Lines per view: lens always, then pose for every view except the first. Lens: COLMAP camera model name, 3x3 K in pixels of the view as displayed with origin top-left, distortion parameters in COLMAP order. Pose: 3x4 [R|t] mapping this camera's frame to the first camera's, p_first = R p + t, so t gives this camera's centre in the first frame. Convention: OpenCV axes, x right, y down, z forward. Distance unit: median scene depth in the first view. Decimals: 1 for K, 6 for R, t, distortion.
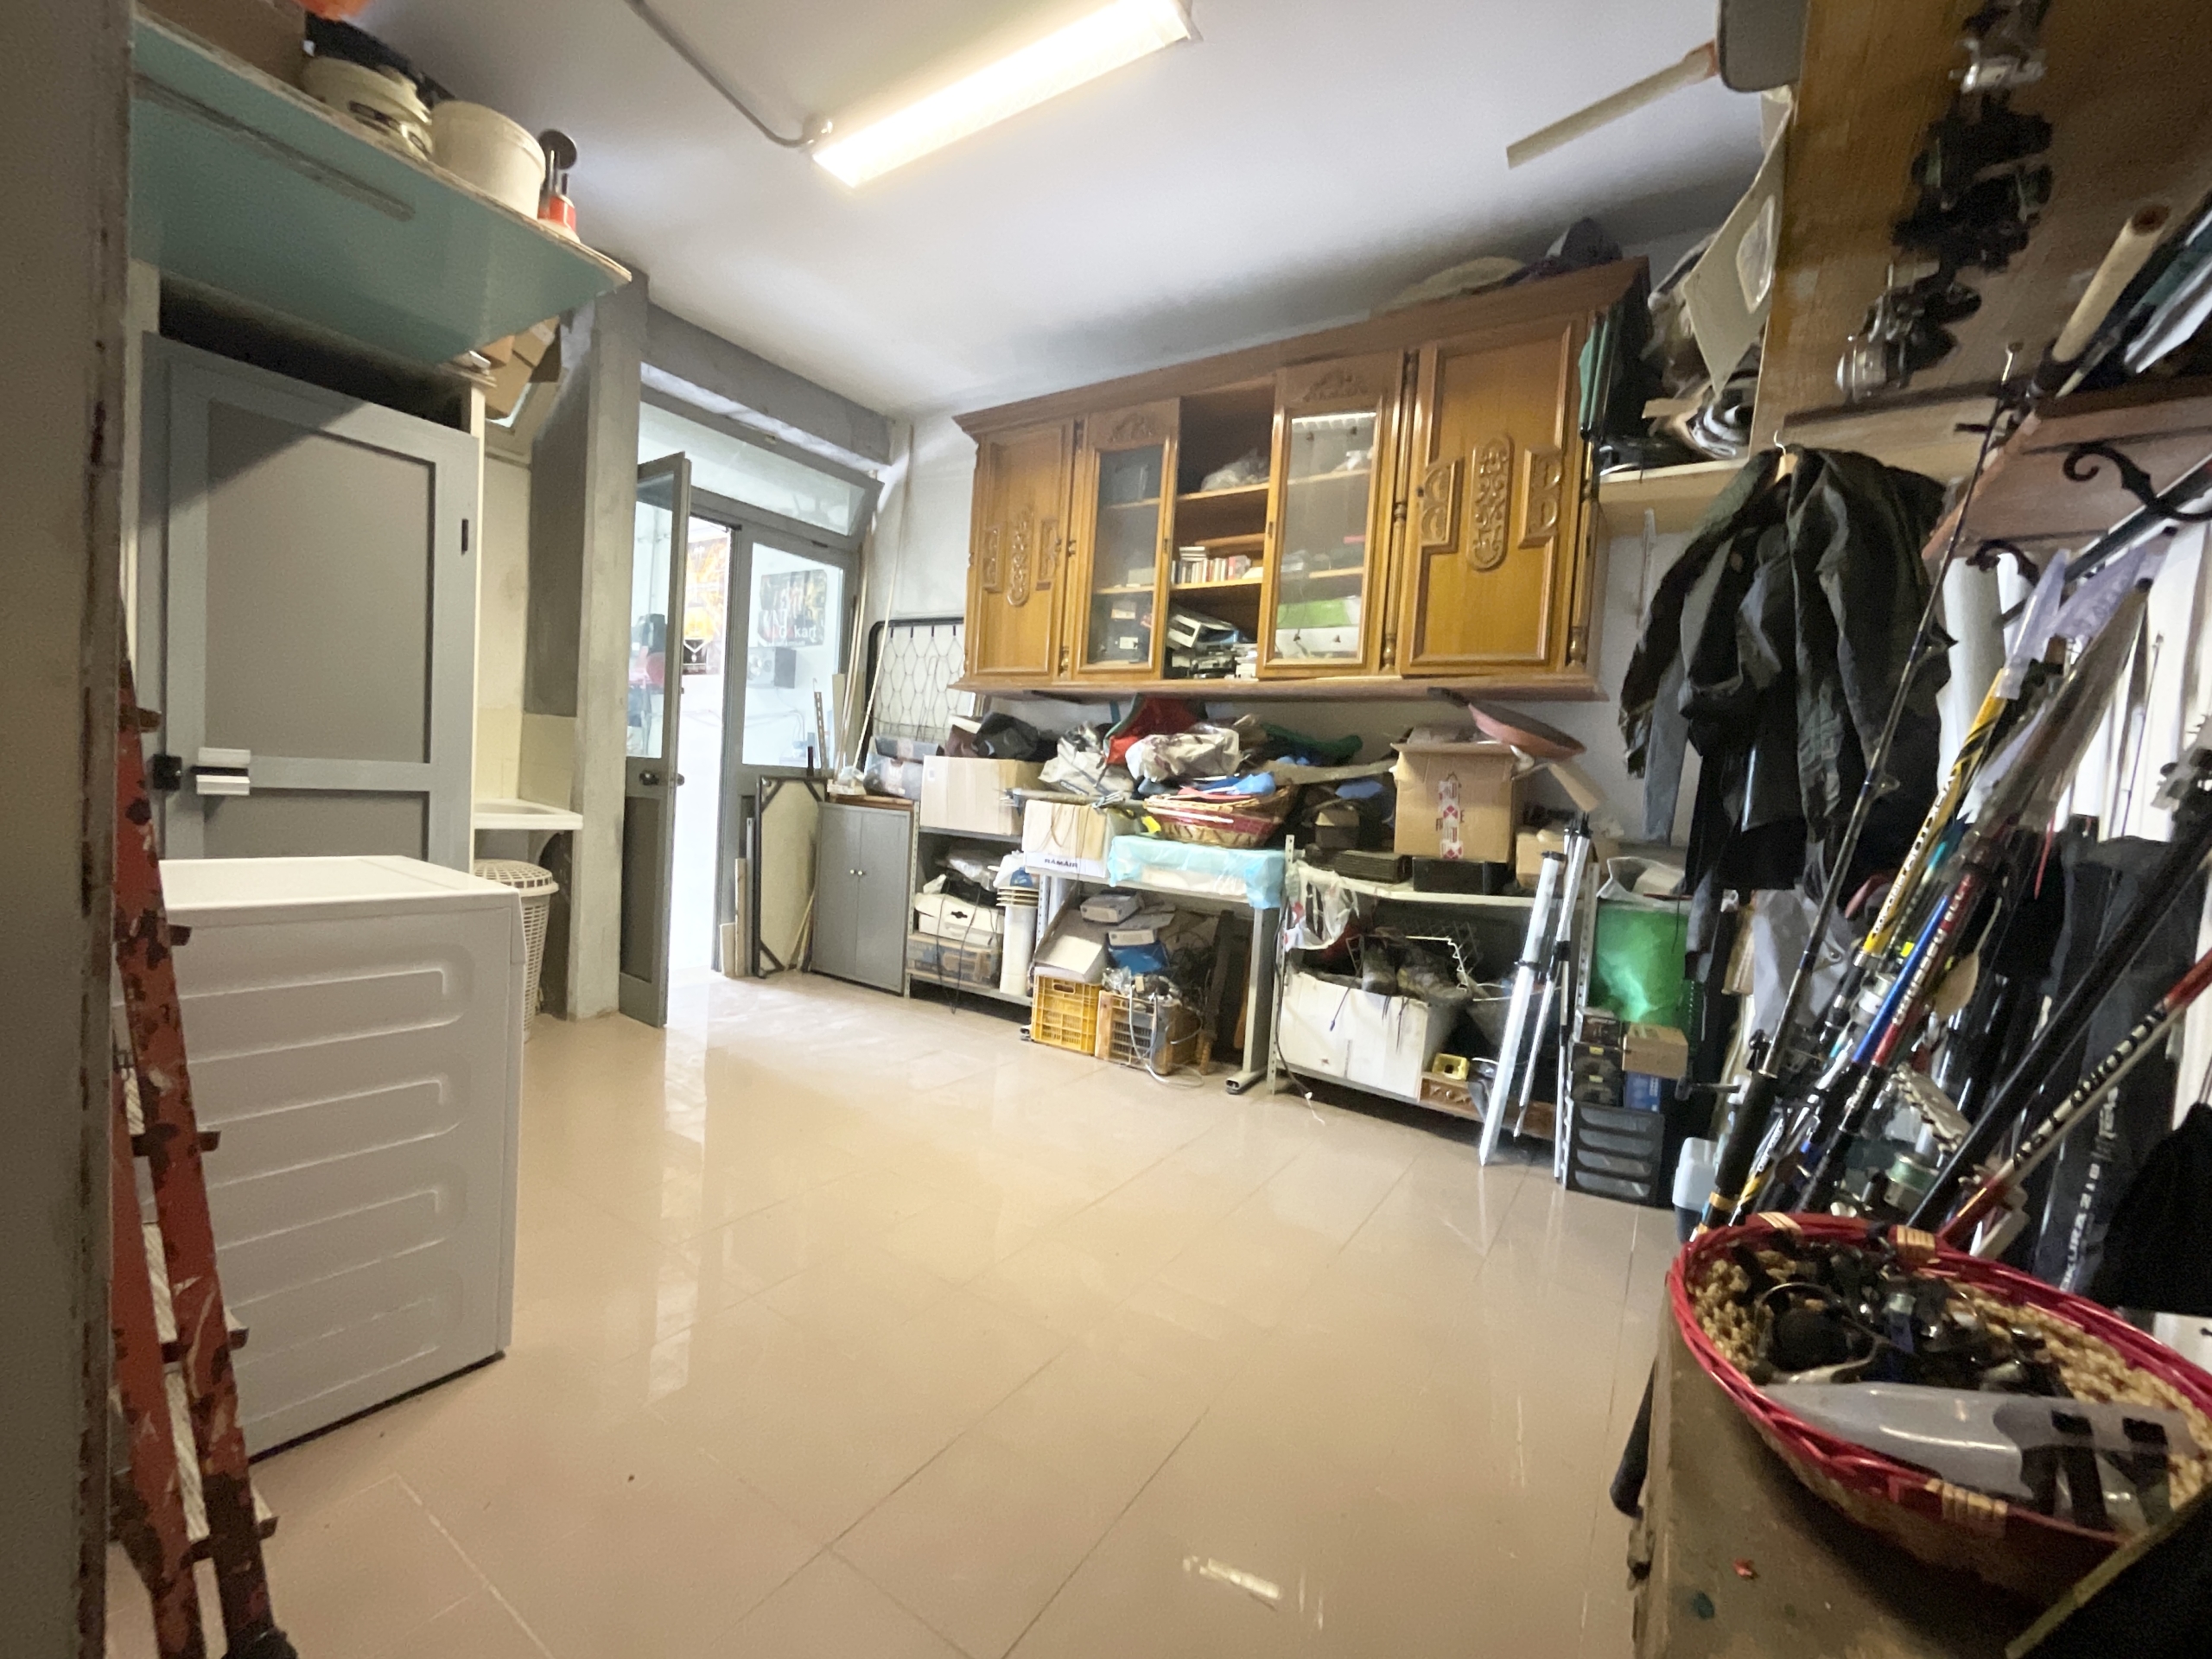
lens RADIAL K [[896.7, 0, 1109.5], [0, 896.7, 828.3], [0, 0, 1]] dist [-0.002329, -0.000110]
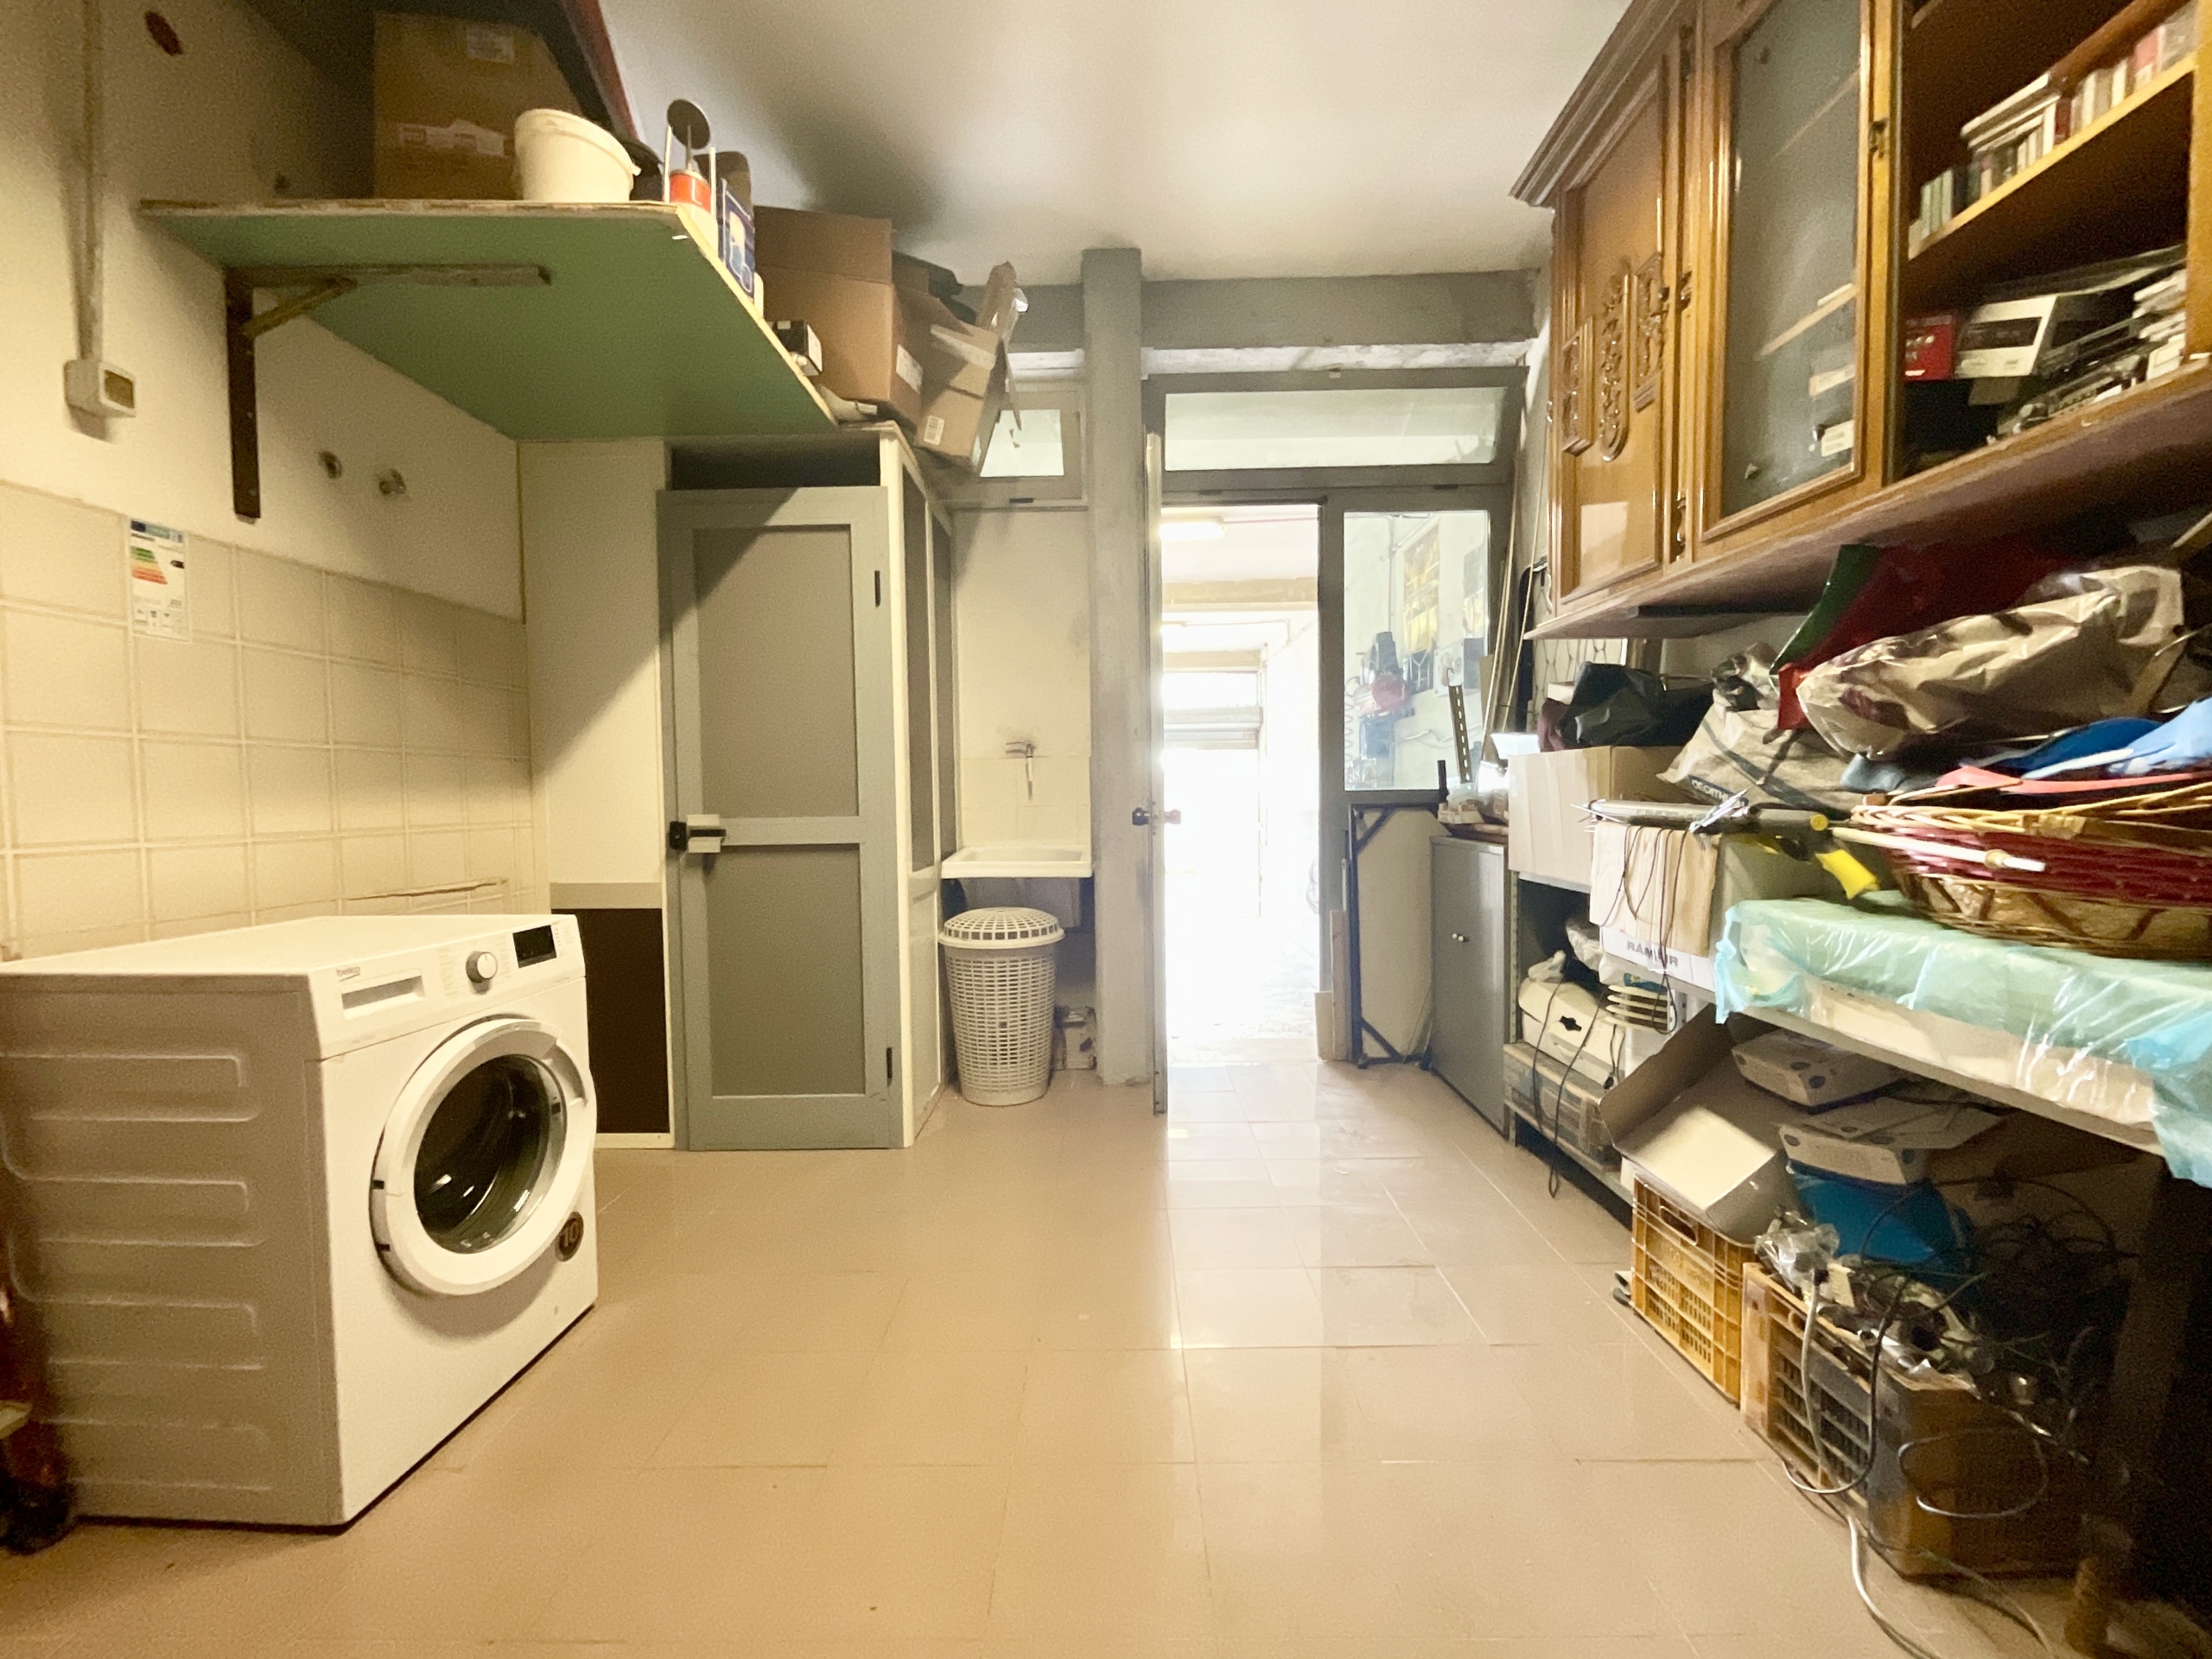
lens RADIAL K [[896.7, 0, 1109.5], [0, 896.7, 828.3], [0, 0, 1]] dist [-0.002329, -0.000110]
pose [[0.537291, -0.039989, -0.842448, 0.191647], [0.008733, 0.999086, -0.041855, -0.009330], [0.843352, 0.015131, 0.537149, 0.512544]]
